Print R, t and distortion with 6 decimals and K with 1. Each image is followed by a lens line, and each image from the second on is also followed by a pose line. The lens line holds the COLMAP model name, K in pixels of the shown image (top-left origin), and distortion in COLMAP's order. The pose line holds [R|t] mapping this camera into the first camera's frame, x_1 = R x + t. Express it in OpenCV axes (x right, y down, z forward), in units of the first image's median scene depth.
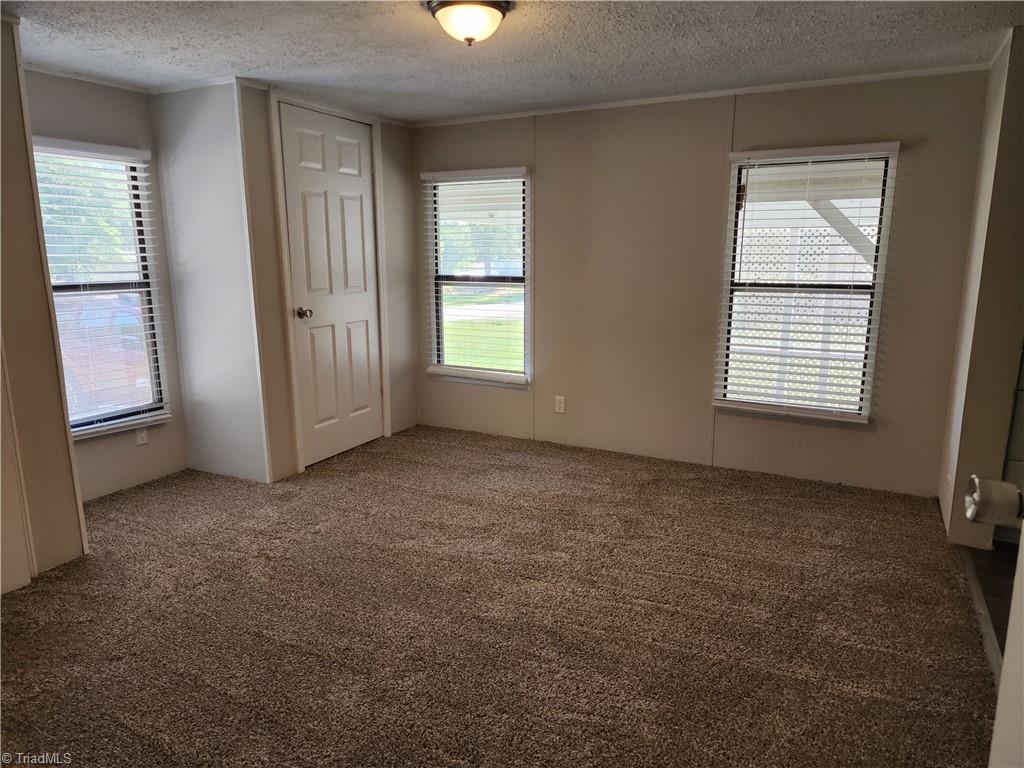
lens RADIAL K [[679.7, 0, 522.6], [0, 679.7, 380.5], [0, 0, 1]] dist [0.054640, -0.052359]
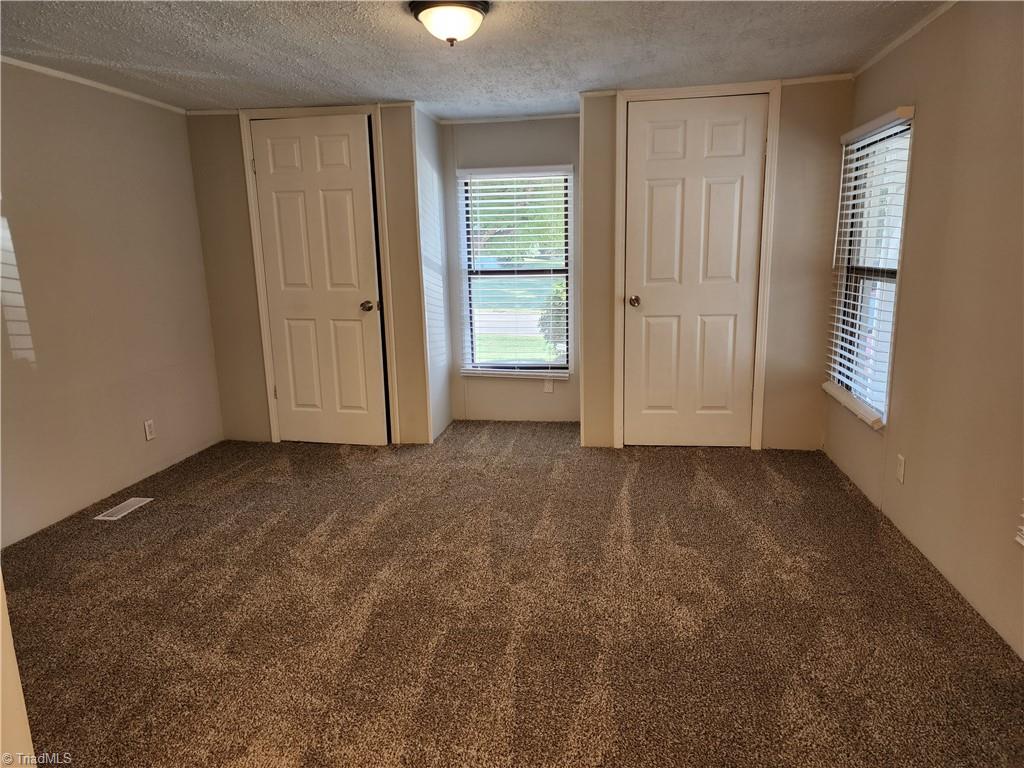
lens RADIAL K [[679.7, 0, 522.6], [0, 679.7, 380.5], [0, 0, 1]] dist [0.054640, -0.052359]
pose [[0.308262, 0.176326, -0.934818, 0.731147], [-0.149813, 0.979408, 0.135335, -0.111139], [0.939431, 0.098329, 0.328330, 0.591100]]
